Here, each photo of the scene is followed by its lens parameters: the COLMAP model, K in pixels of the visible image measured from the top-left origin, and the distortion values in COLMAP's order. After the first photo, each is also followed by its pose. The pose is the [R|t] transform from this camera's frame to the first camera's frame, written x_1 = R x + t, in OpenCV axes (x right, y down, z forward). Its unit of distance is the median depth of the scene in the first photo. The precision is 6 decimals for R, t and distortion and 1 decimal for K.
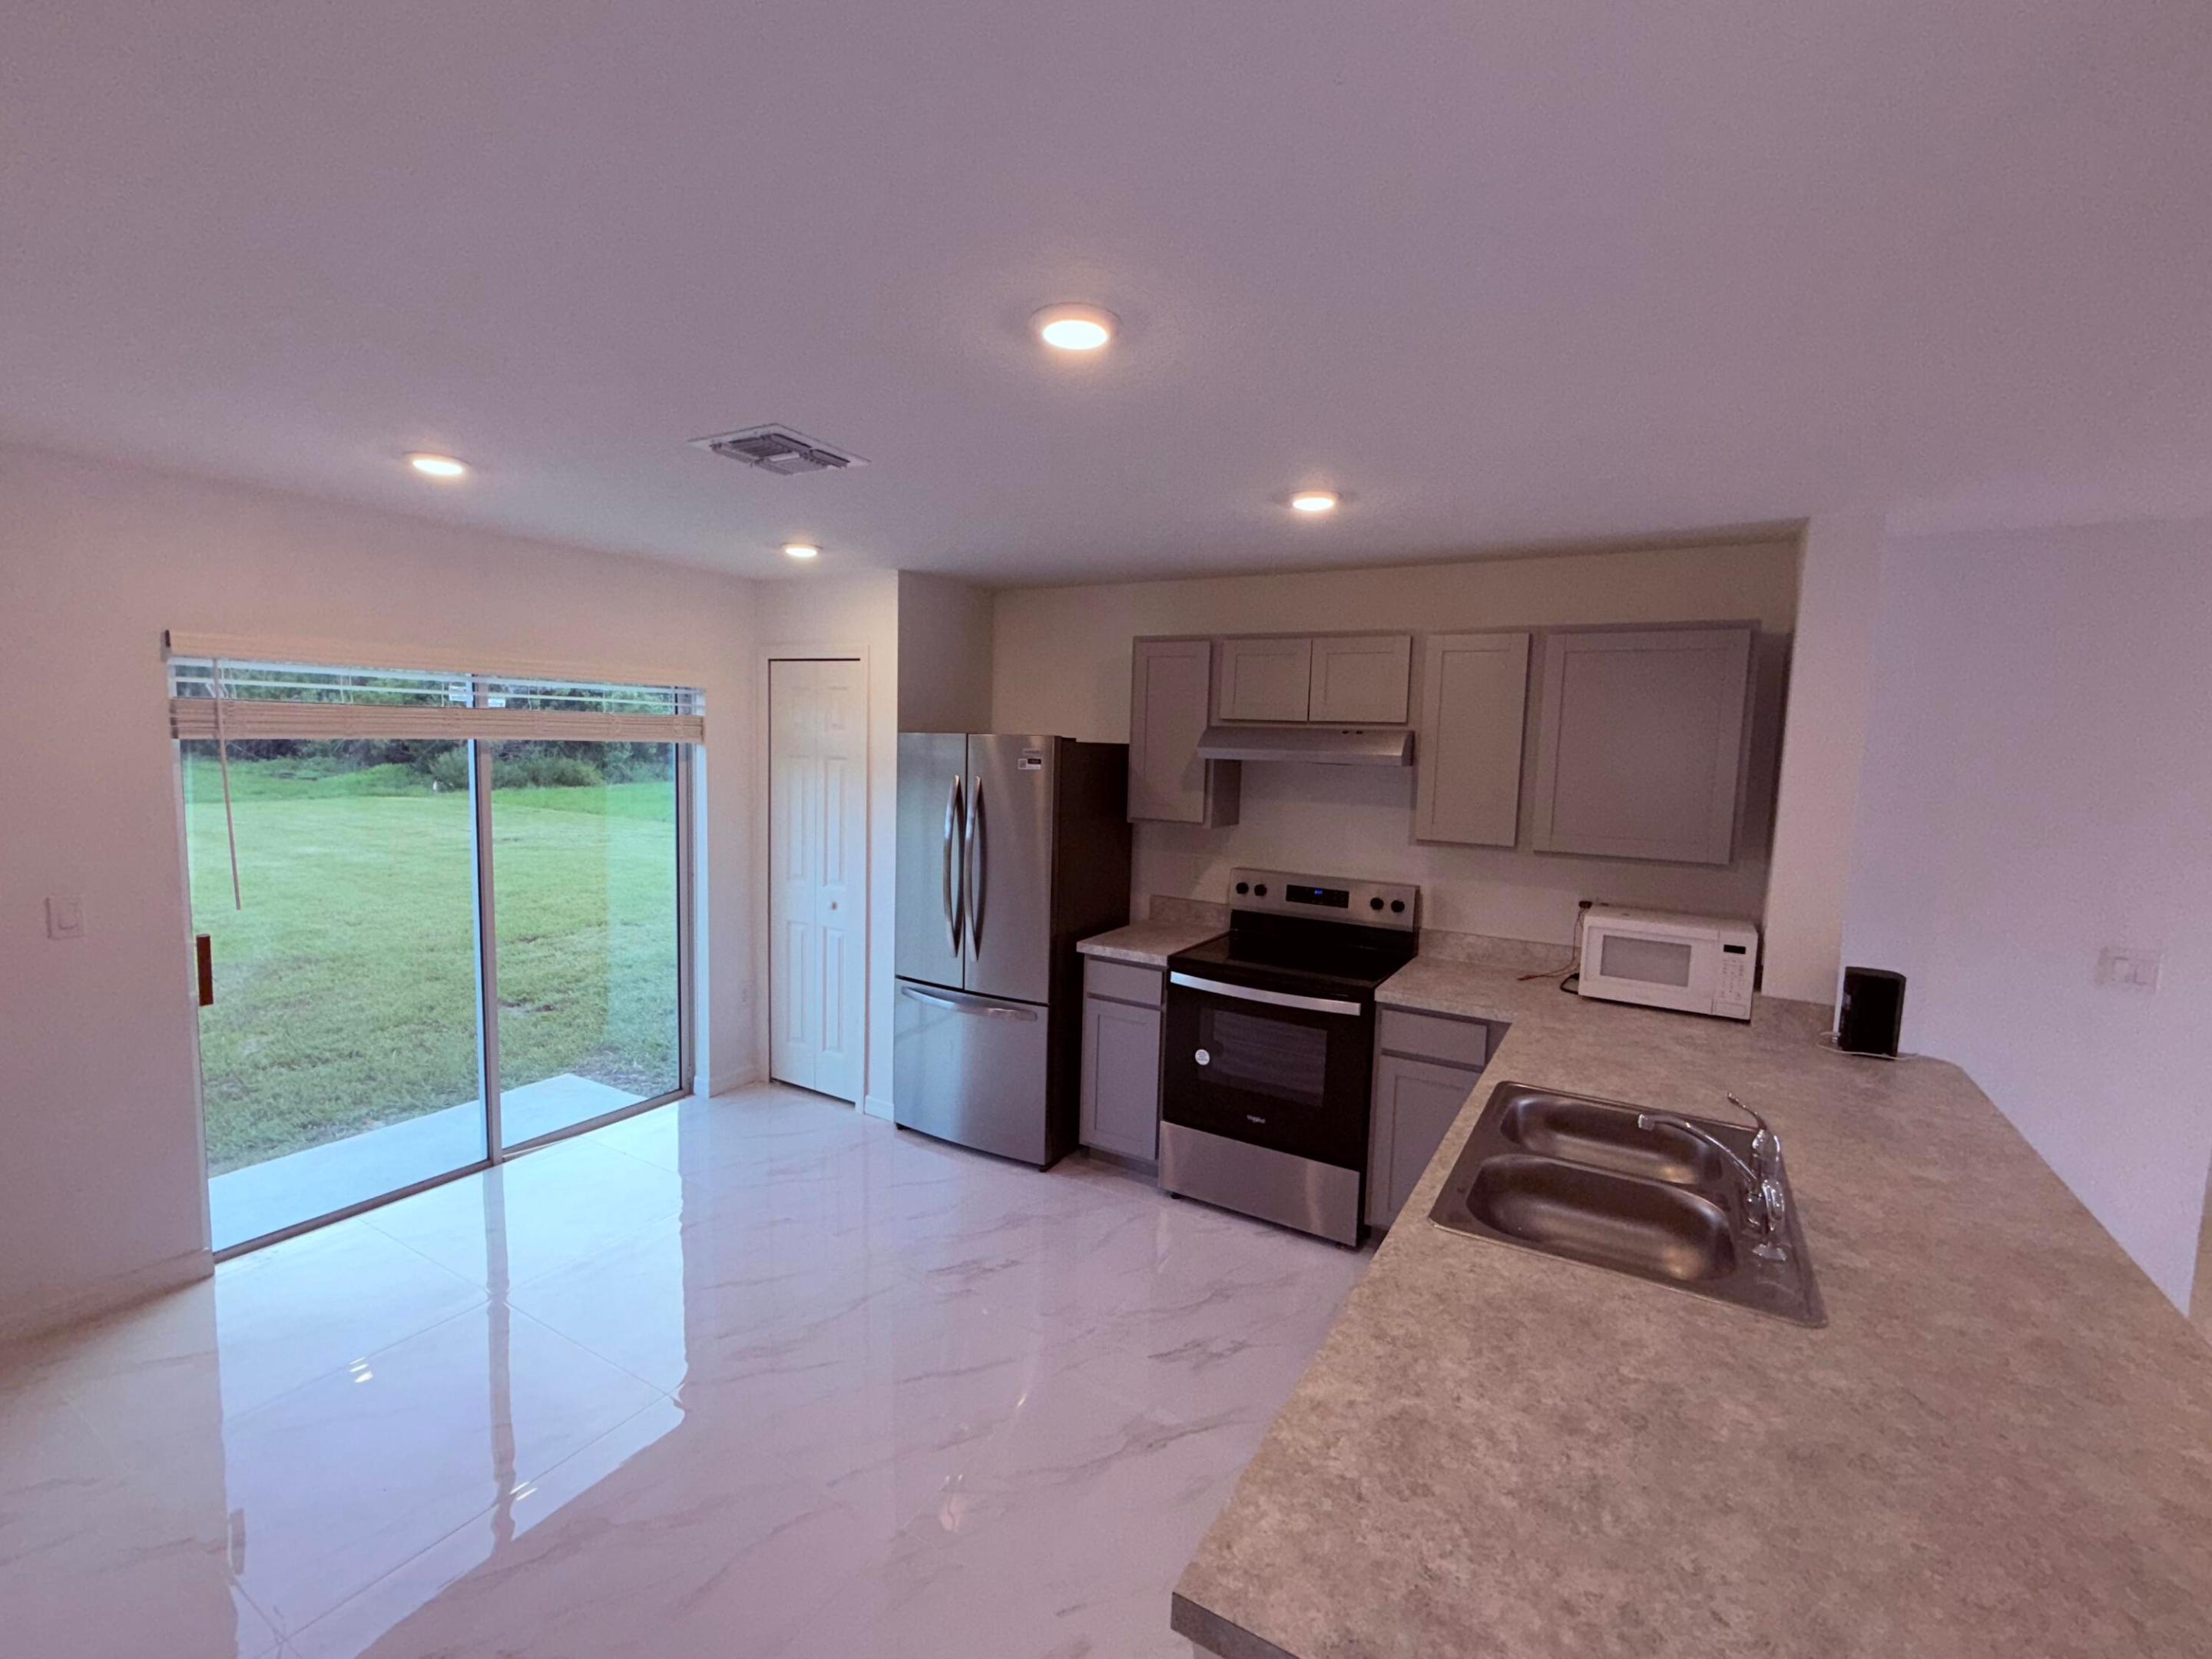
lens RADIAL K [[963.2, 0, 1106.0], [0, 963.2, 829.5], [0, 0, 1]] dist [0.000275, 0.000001]
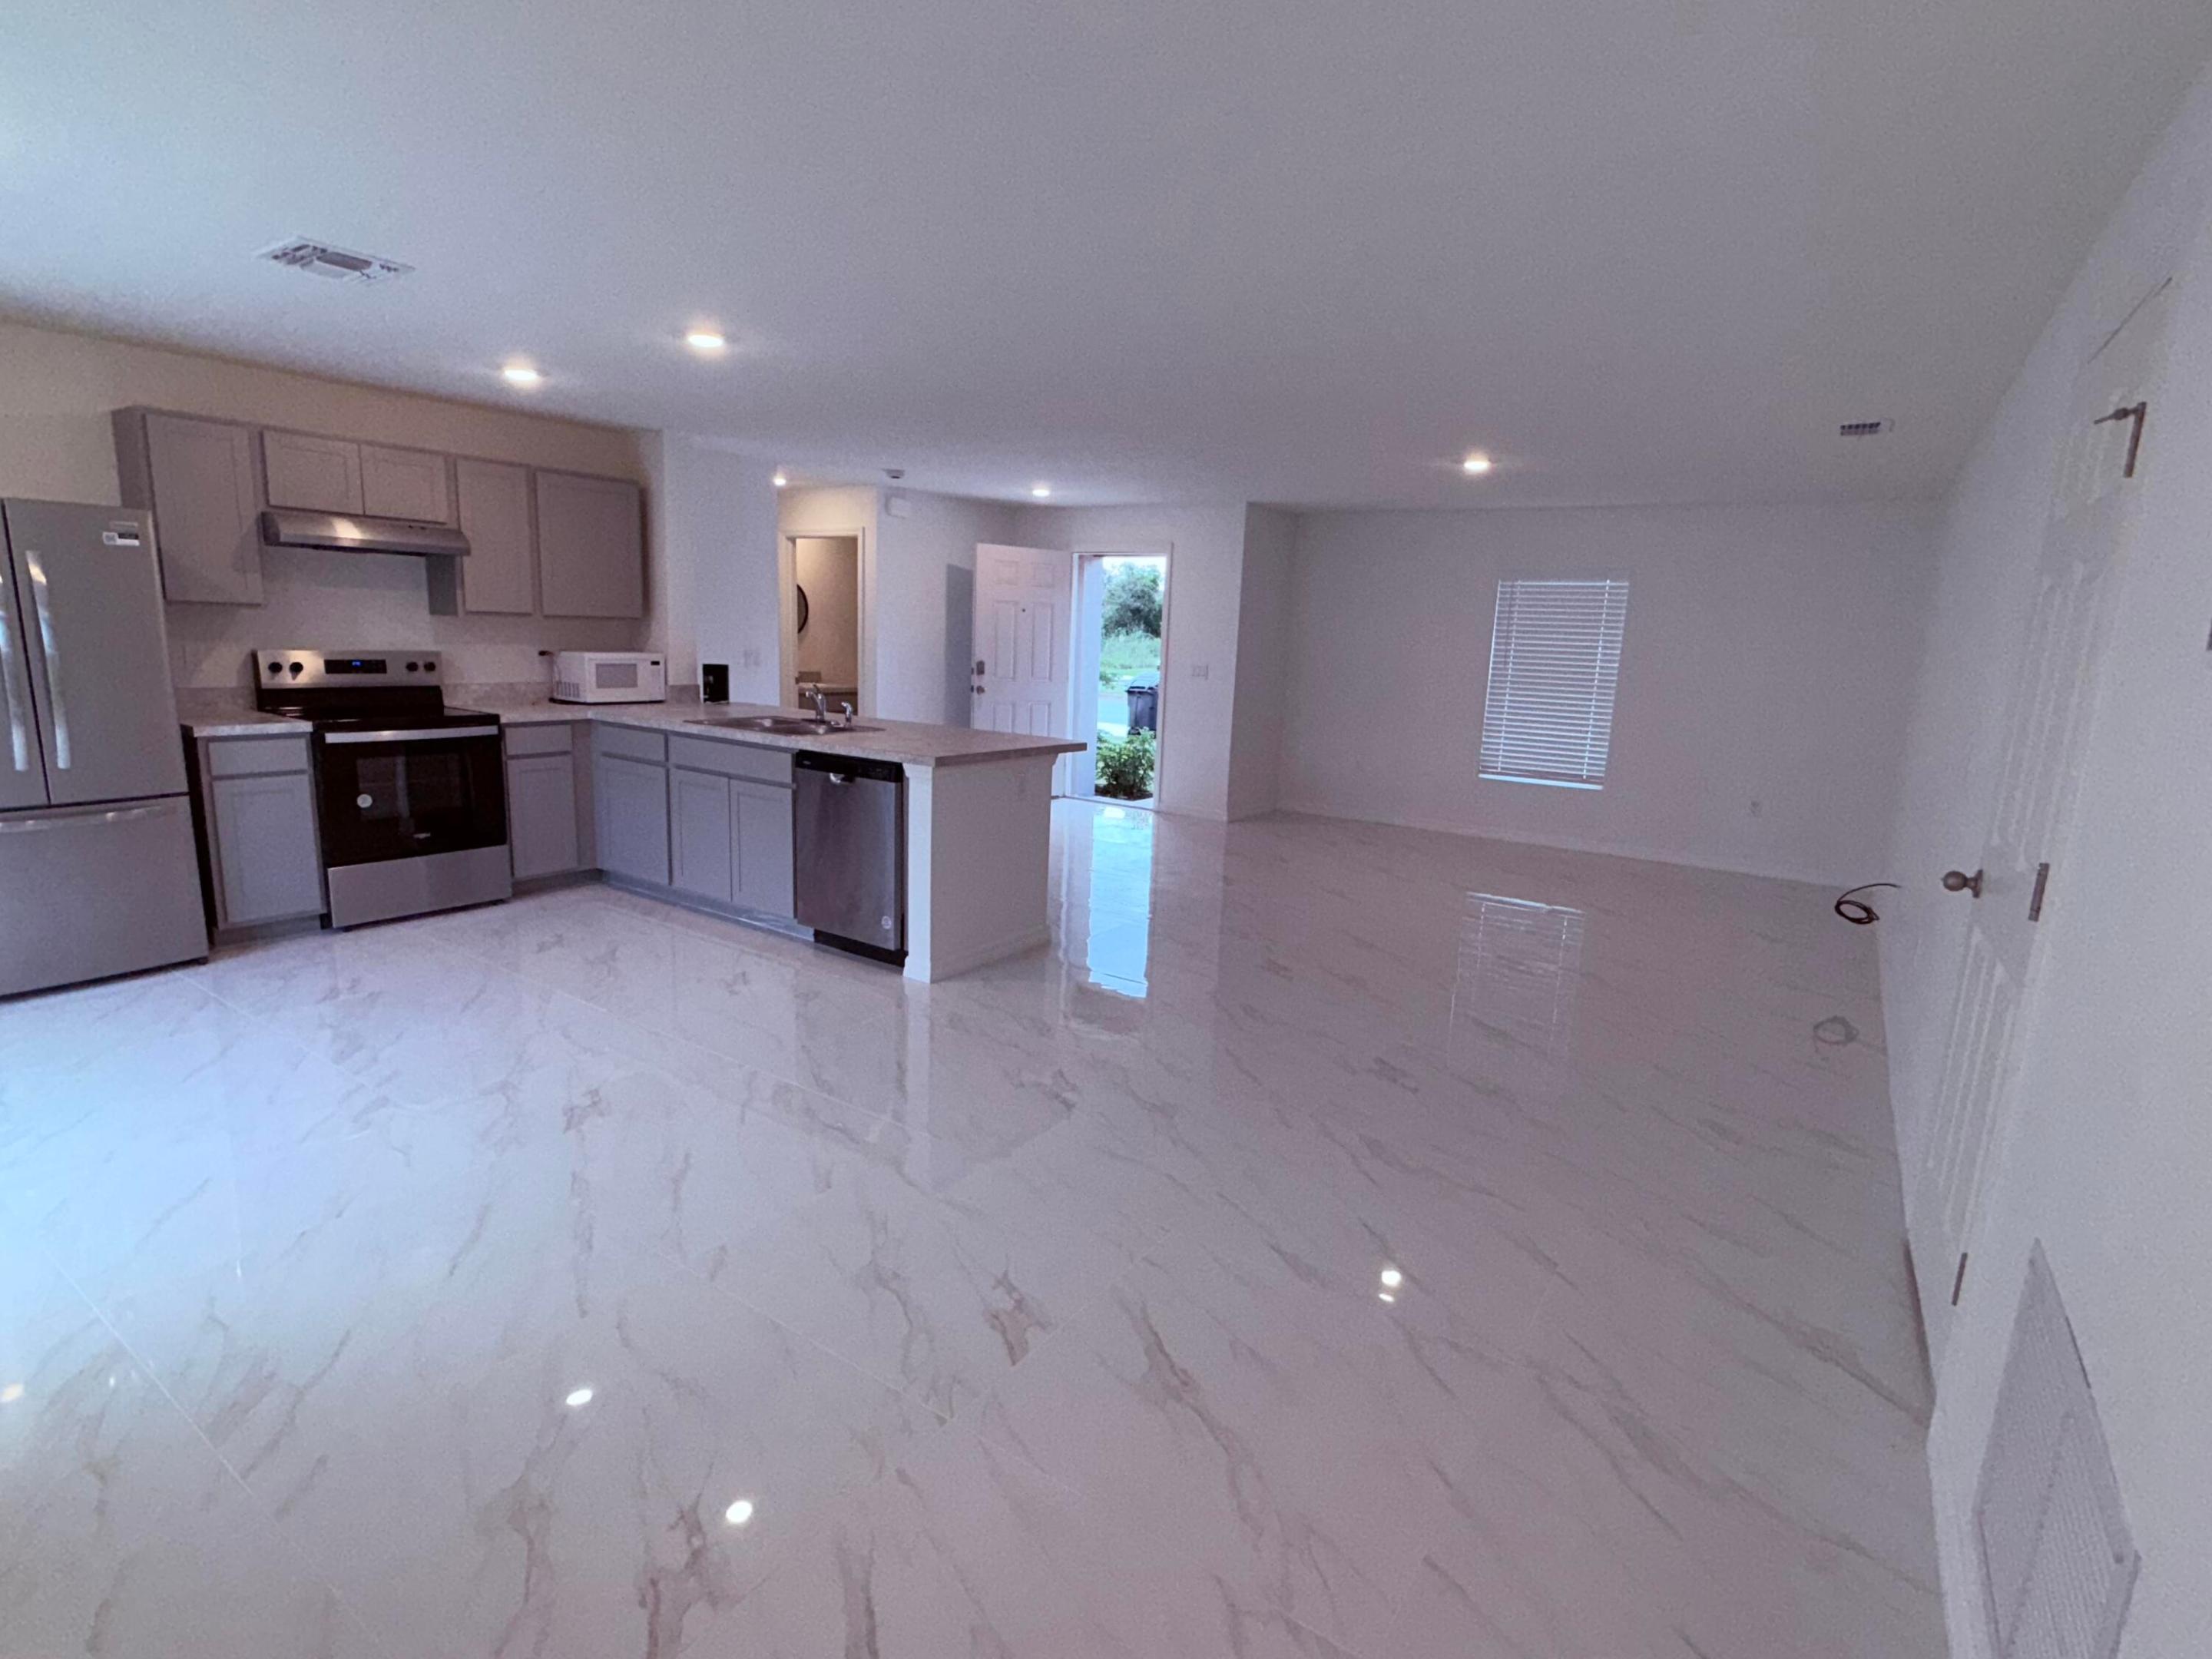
lens RADIAL K [[1072.8, 0, 1106.0], [0, 1072.8, 829.5], [0, 0, 1]] dist [-0.001025, -0.000311]
pose [[0.063027, -0.209886, 0.975692, -1.108585], [0.057382, 0.976781, 0.206413, 0.048127], [-0.996361, 0.042978, 0.073607, -0.008950]]
